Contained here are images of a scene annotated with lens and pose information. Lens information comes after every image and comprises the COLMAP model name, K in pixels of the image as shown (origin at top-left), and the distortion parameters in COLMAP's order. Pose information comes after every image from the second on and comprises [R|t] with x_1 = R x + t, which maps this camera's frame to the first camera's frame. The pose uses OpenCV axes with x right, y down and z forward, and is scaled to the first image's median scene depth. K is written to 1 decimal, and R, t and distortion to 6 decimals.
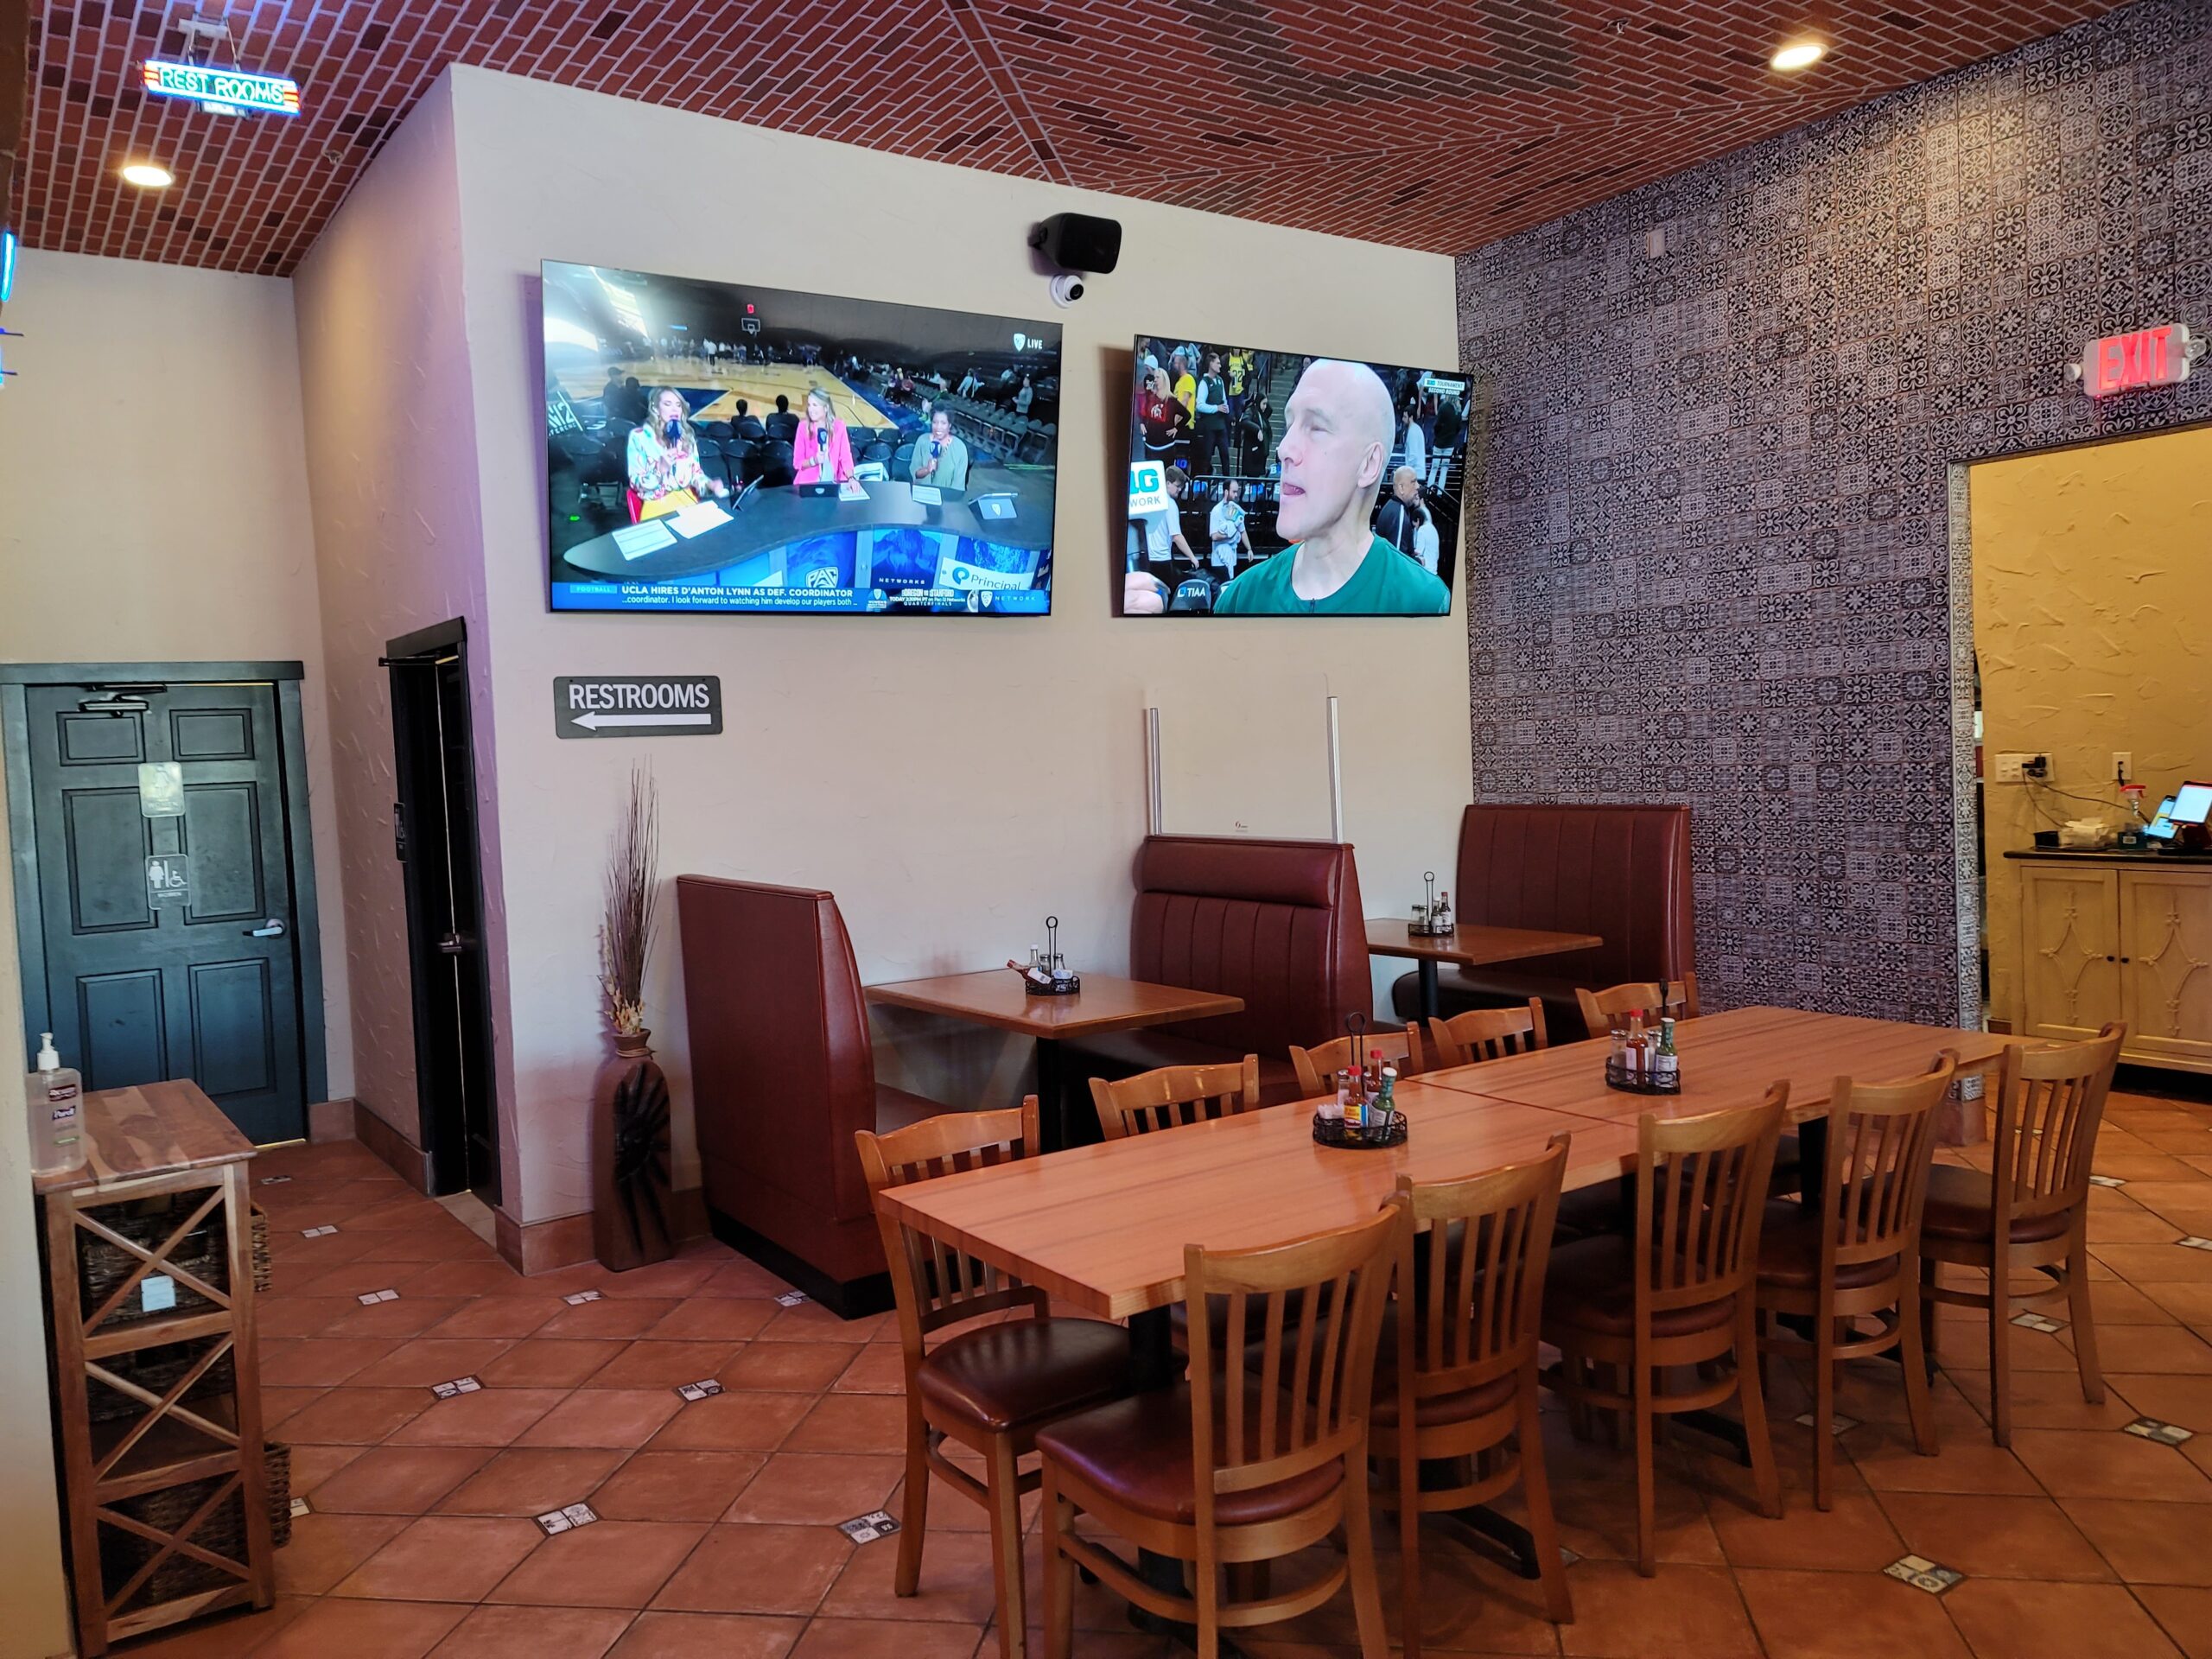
lens RADIAL K [[1668.8, 0, 1106.0], [0, 1668.8, 829.5], [0, 0, 1]] dist [0.046680, -0.004295]
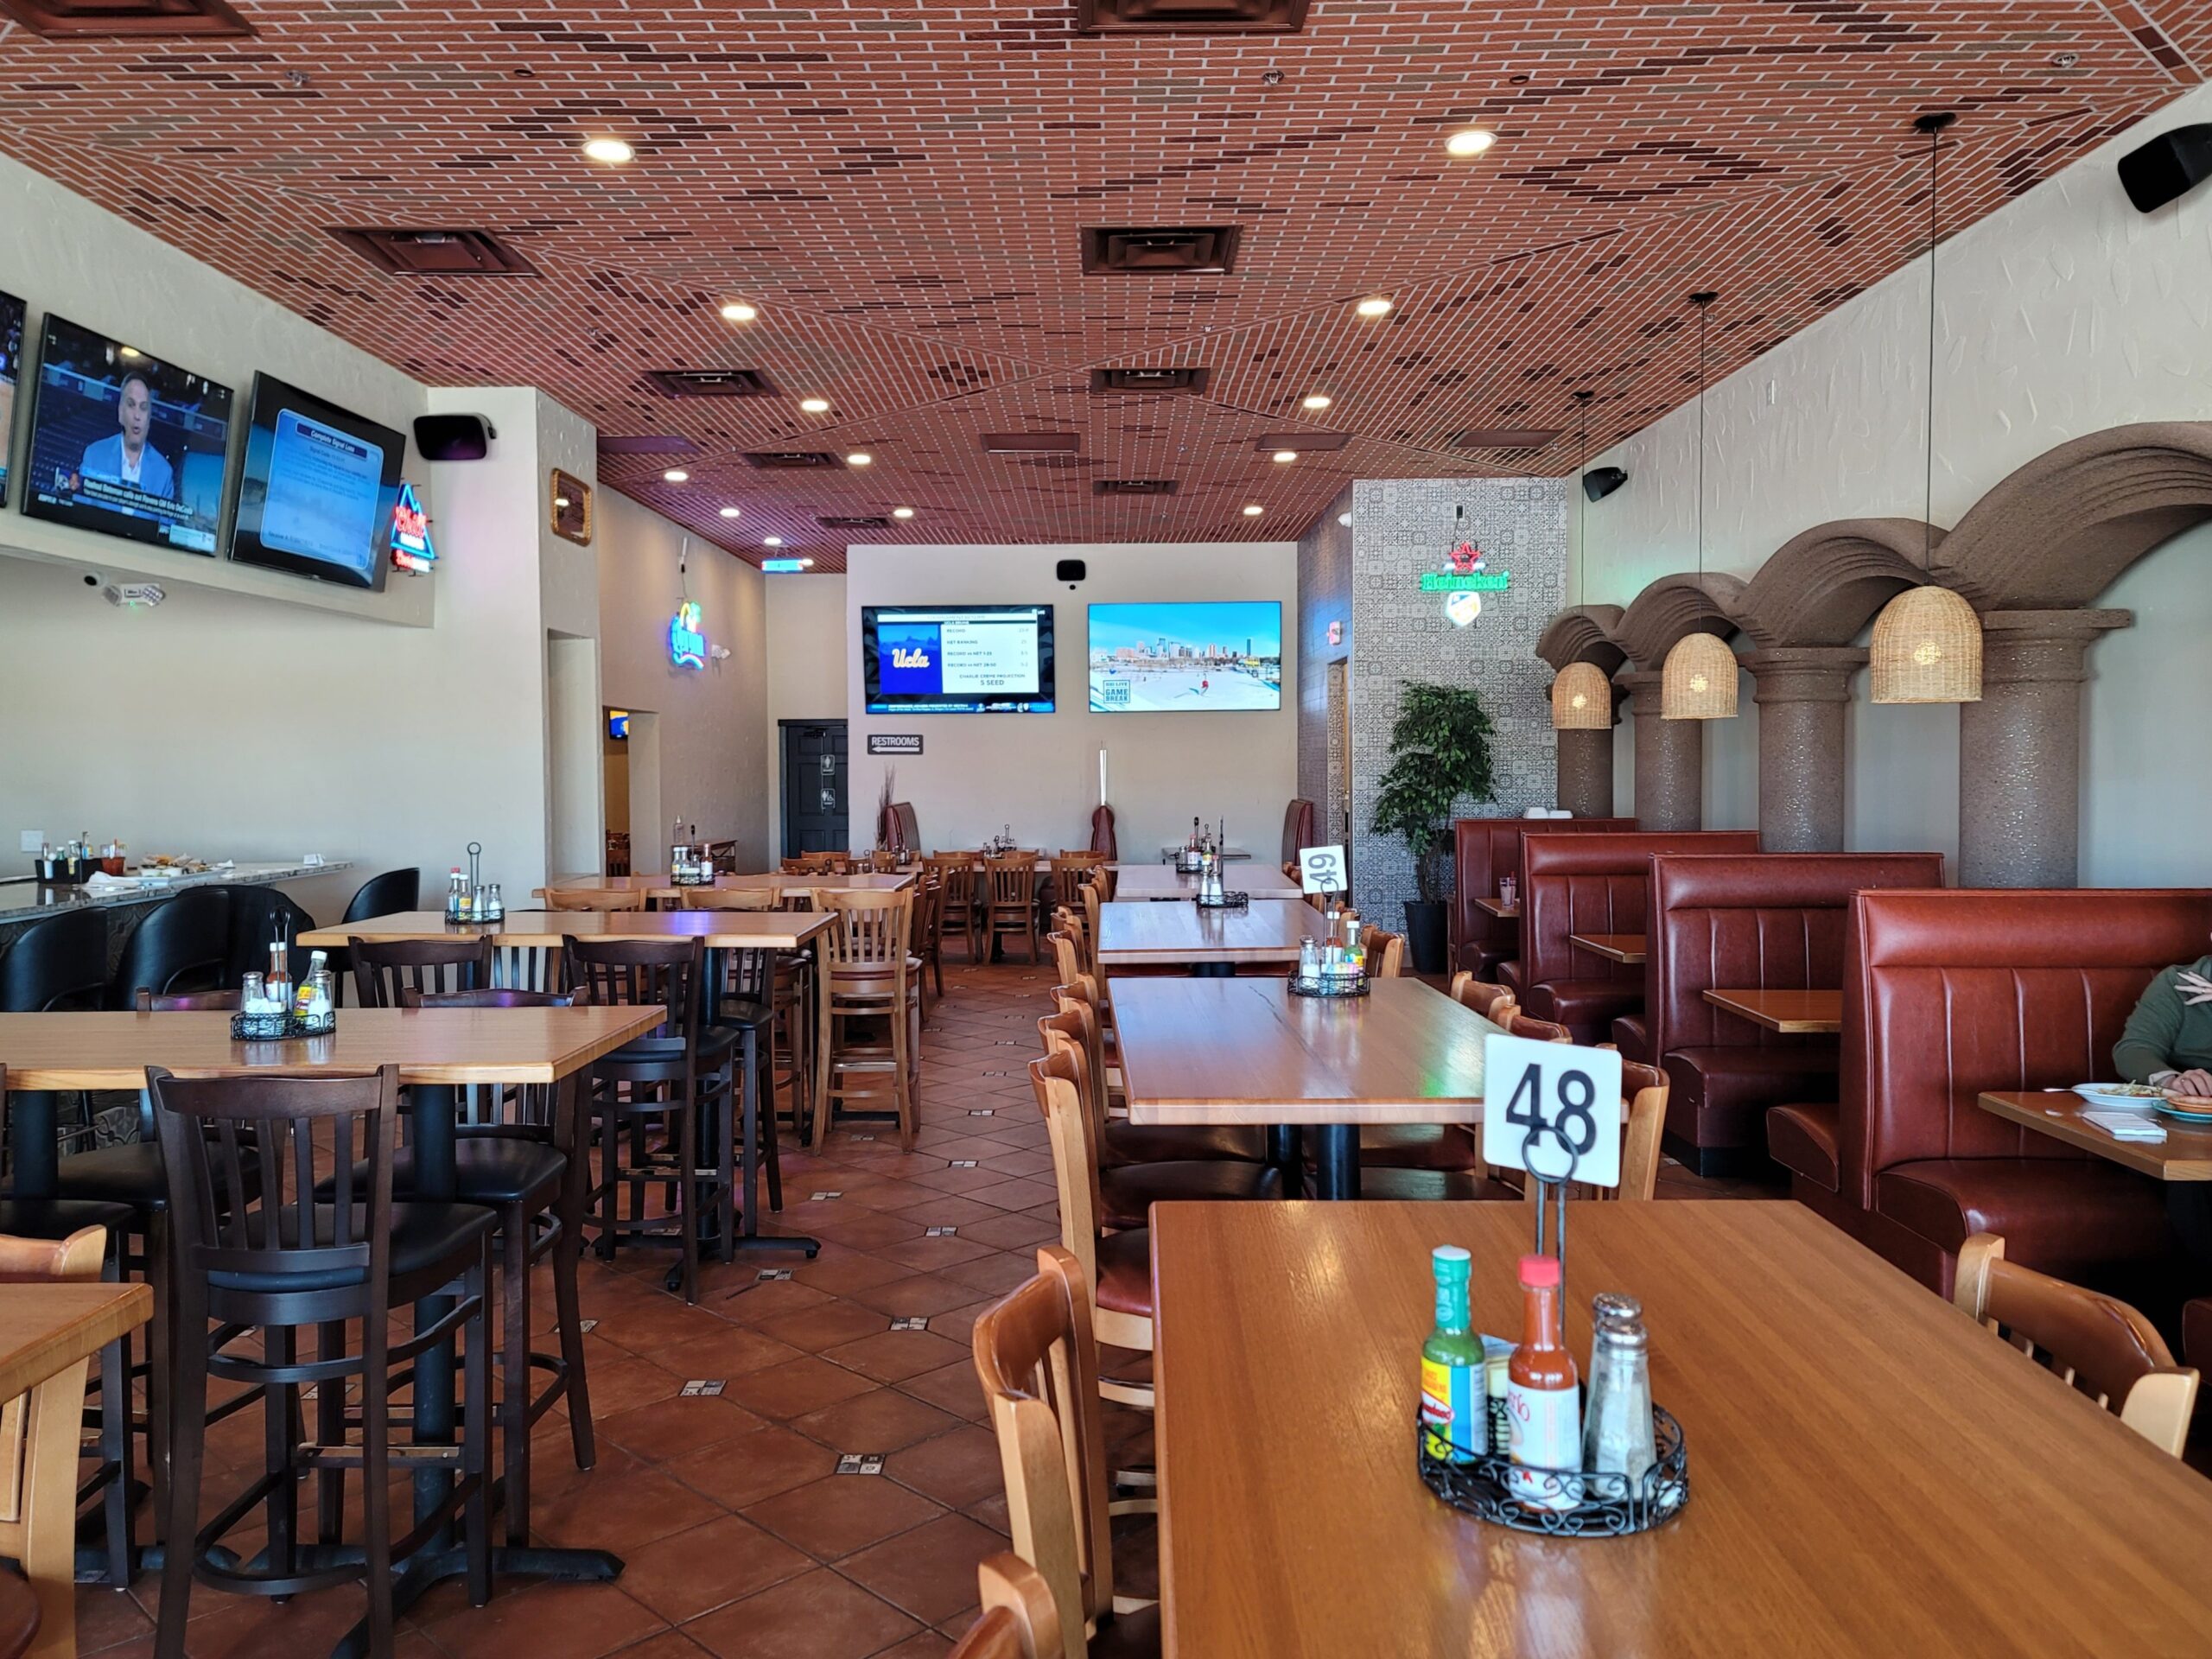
lens RADIAL K [[1668.8, 0, 1106.0], [0, 1668.8, 829.5], [0, 0, 1]] dist [0.046680, -0.004295]
pose [[0.819569, 0.066050, -0.569160, 1.709407], [-0.065604, 0.997618, 0.021304, -0.010975], [0.569212, 0.019879, 0.821950, -1.209559]]
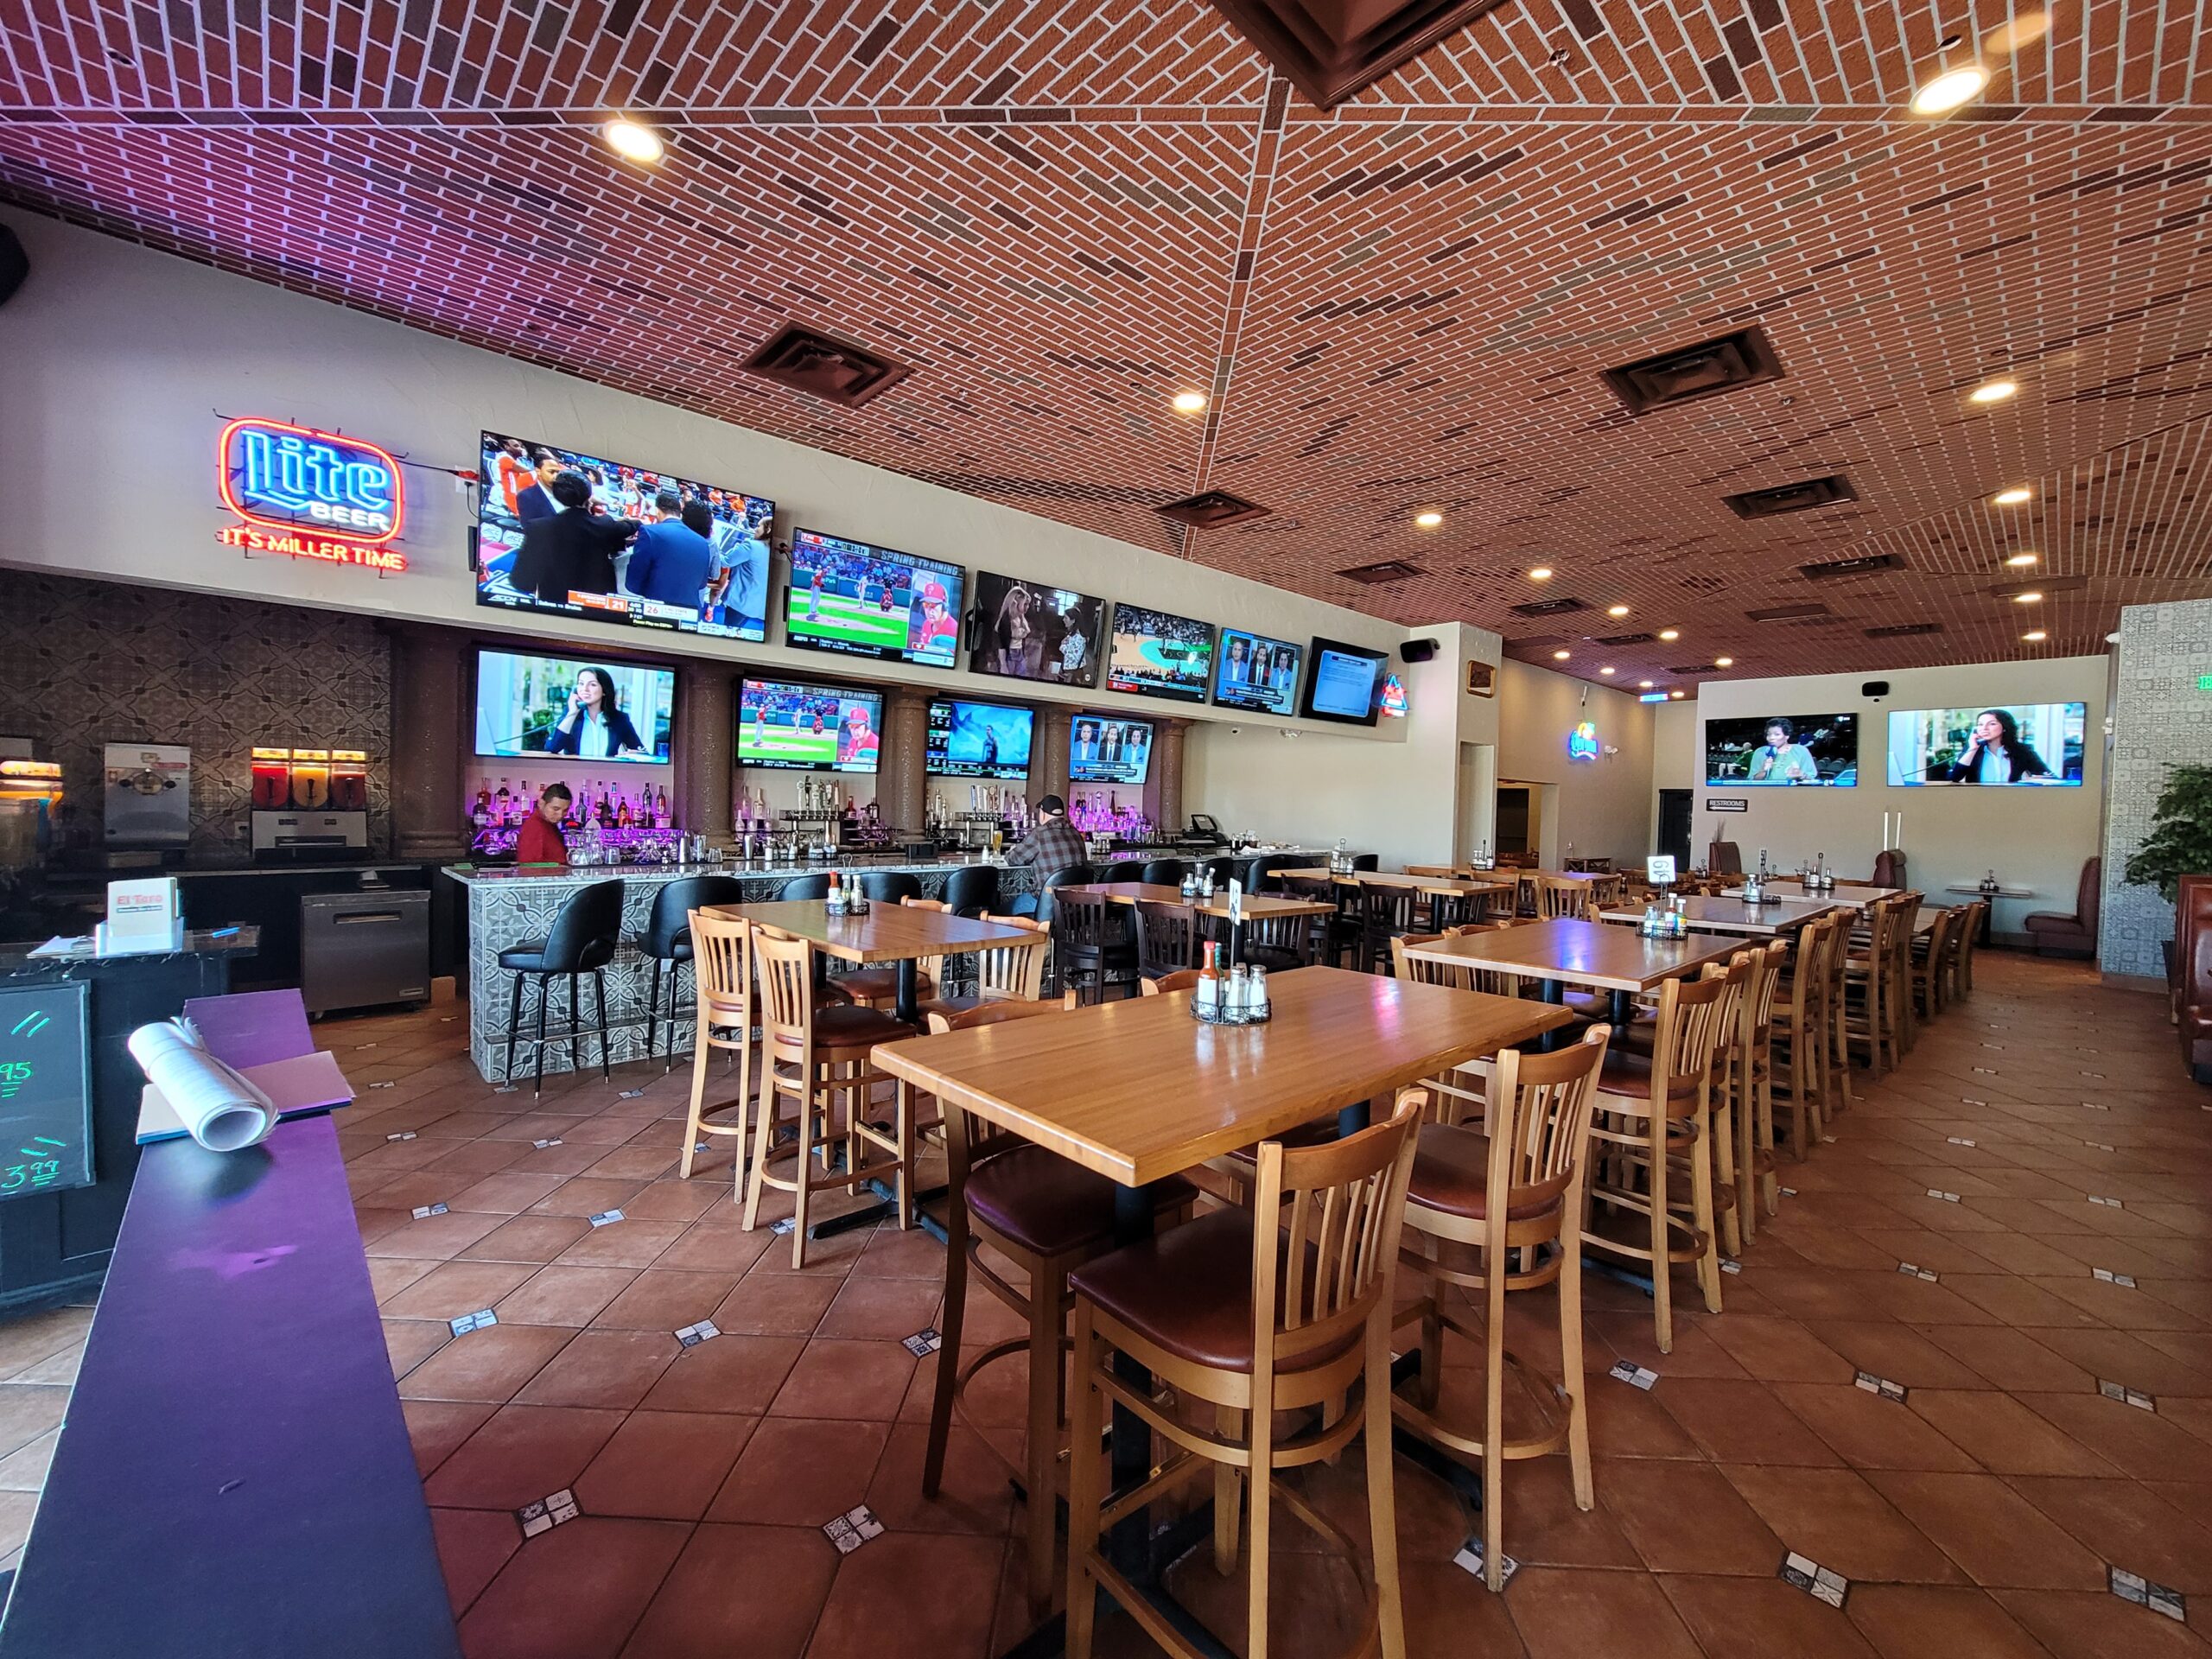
lens RADIAL K [[899.6, 0, 1106.0], [0, 899.6, 829.5], [0, 0, 1]] dist [-0.000714, -0.000045]
pose [[0.150970, 0.081064, -0.985209, 1.956427], [-0.088786, 0.993716, 0.068159, -0.022596], [0.984543, 0.077182, 0.157218, -1.117947]]
